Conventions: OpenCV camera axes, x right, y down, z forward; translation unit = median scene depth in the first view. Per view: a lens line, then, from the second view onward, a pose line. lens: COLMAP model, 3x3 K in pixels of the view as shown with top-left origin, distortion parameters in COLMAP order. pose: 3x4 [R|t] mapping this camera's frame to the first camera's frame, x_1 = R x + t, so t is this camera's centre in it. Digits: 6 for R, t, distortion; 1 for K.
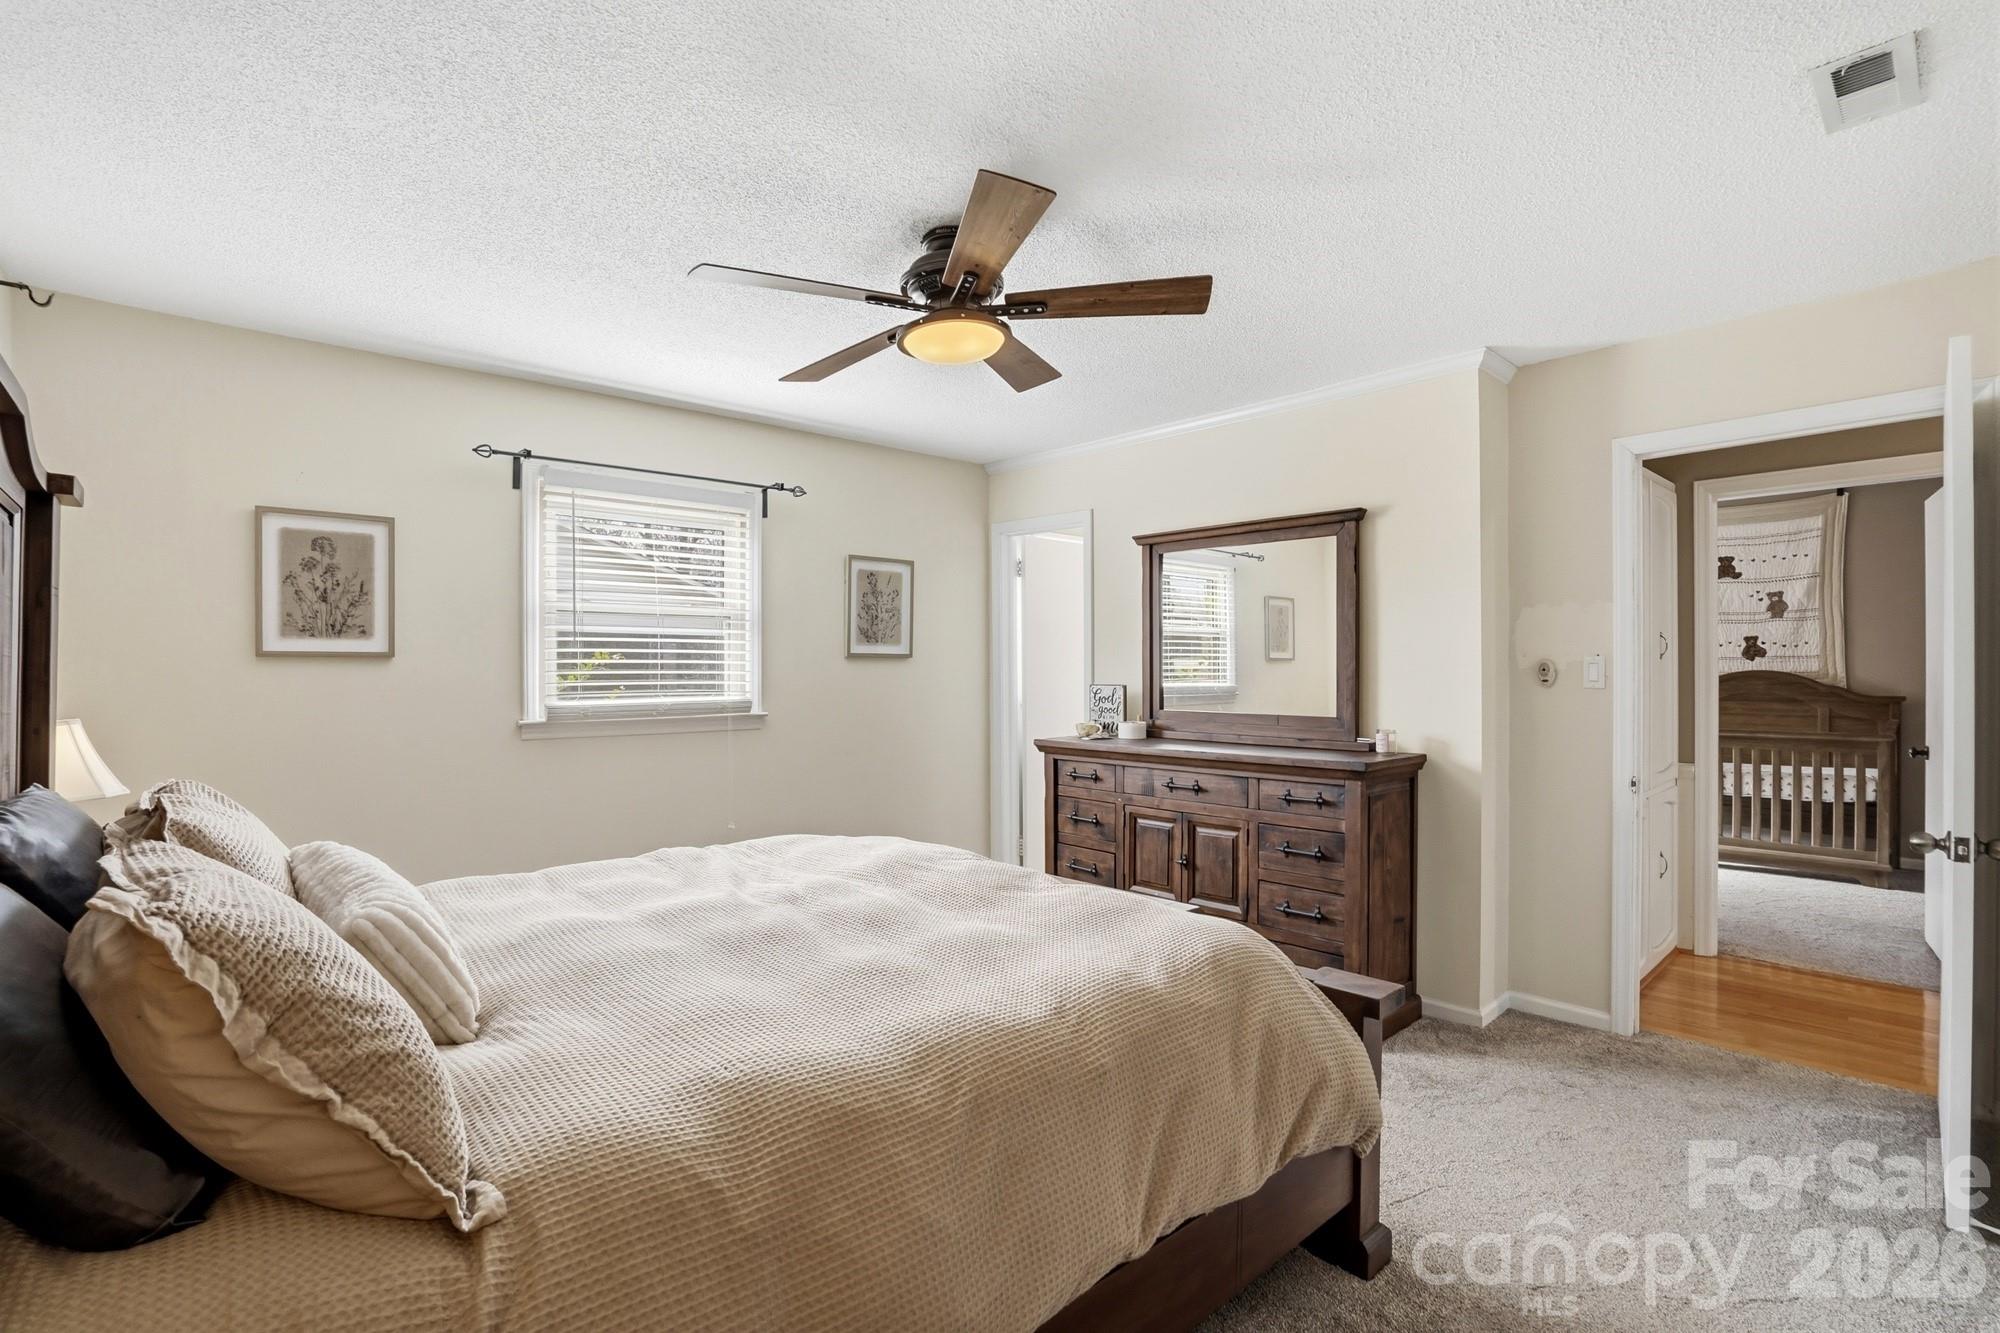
lens RADIAL K [[938.4, 0, 971.7], [0, 938.4, 668.6], [0, 0, 1]] dist [-0.063041, 0.019880]
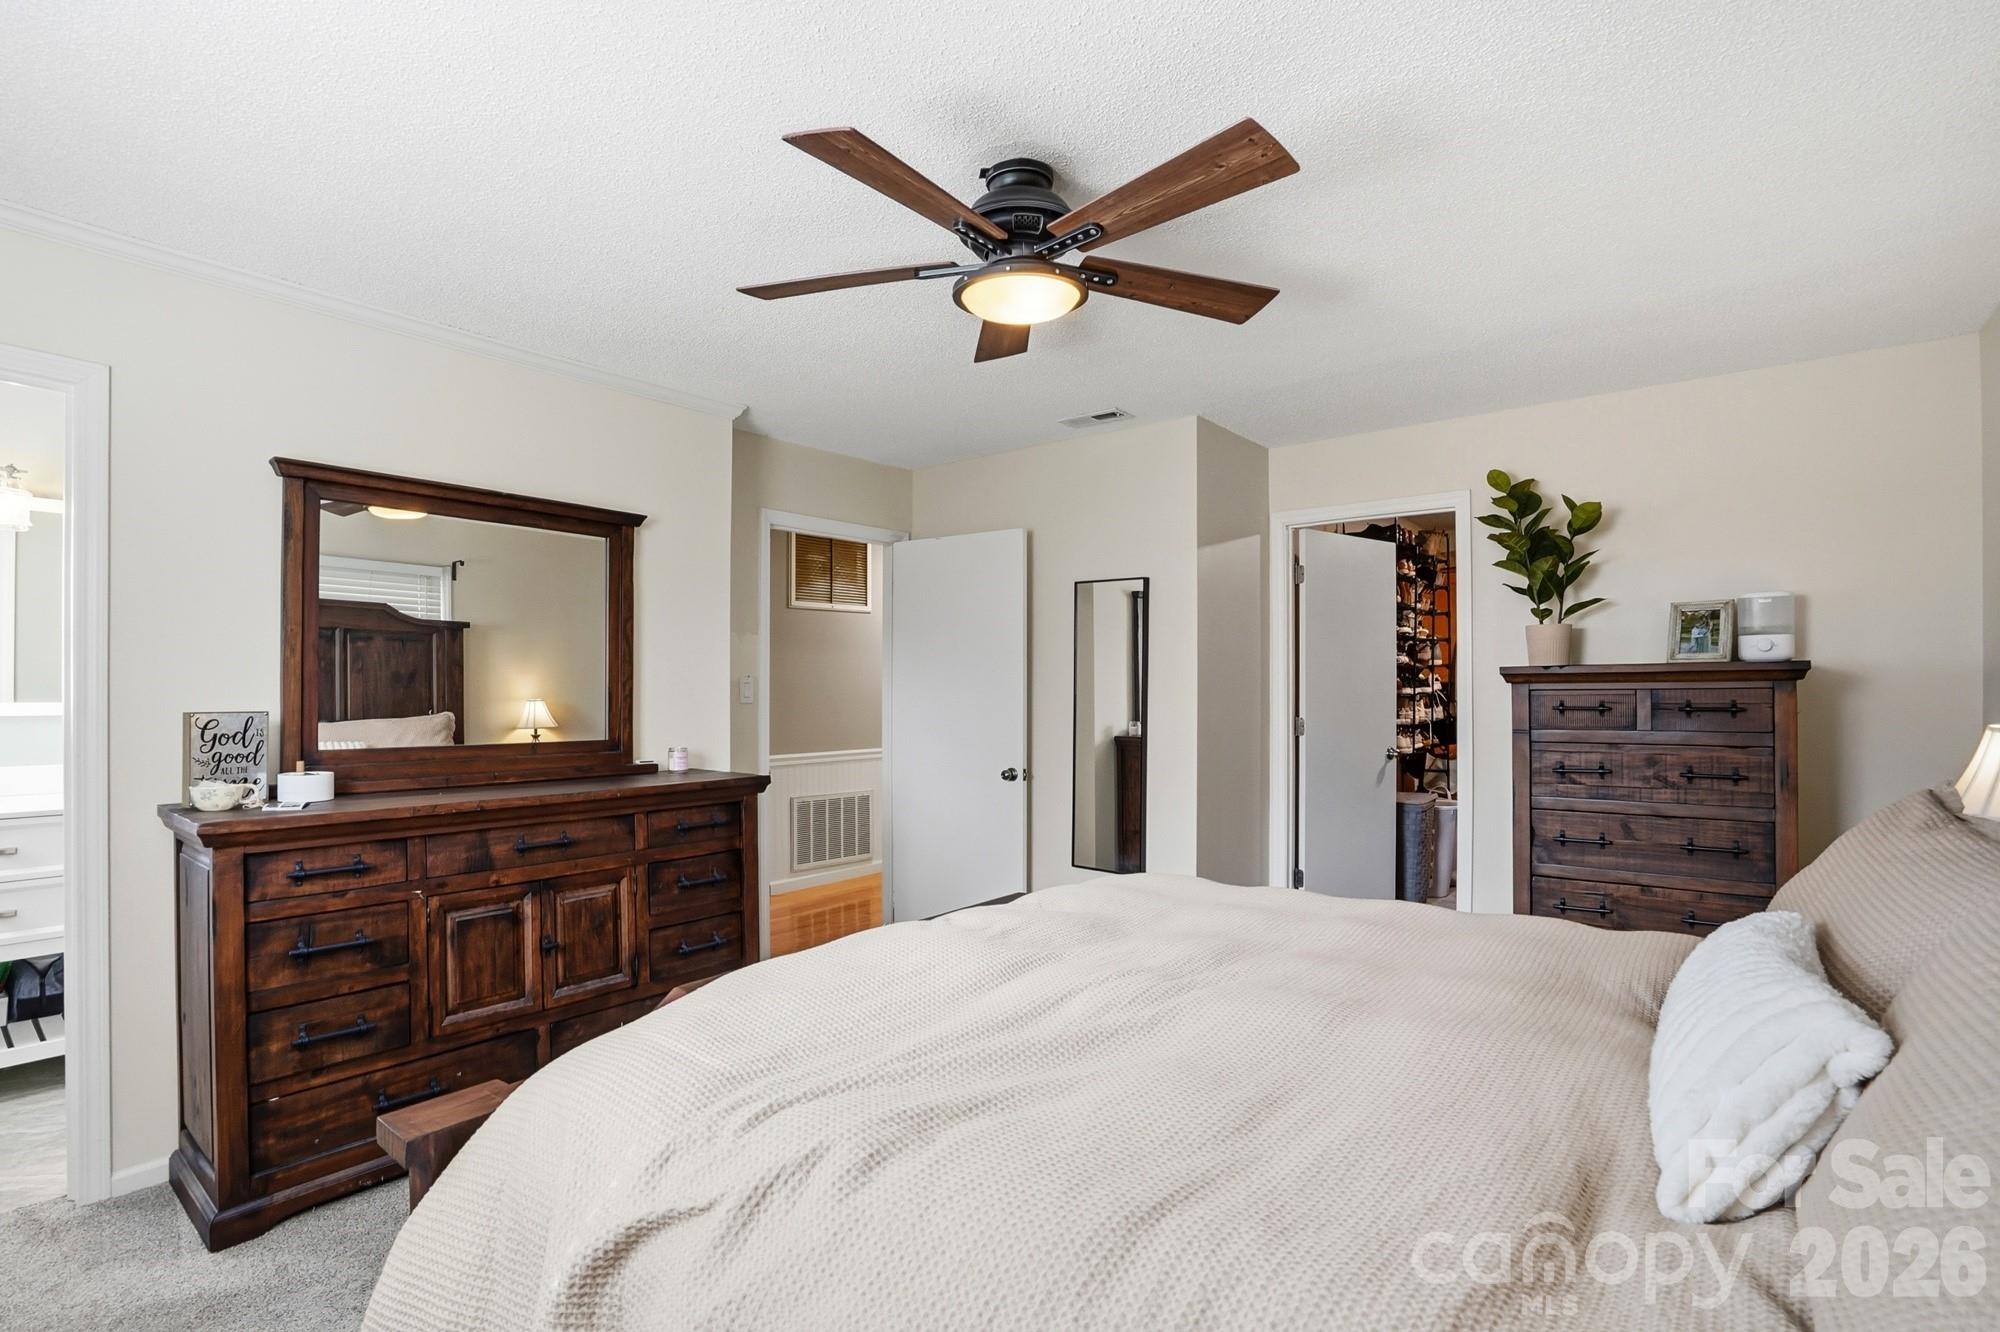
lens RADIAL K [[938.4, 0, 1002.4], [0, 938.4, 673.6], [0, 0, 1]] dist [-0.063041, 0.019880]
pose [[-0.182567, 0.013471, 0.983101, -0.556131], [-0.006188, 0.999871, -0.014850, -0.000337], [-0.983174, -0.008795, -0.182460, 0.779119]]
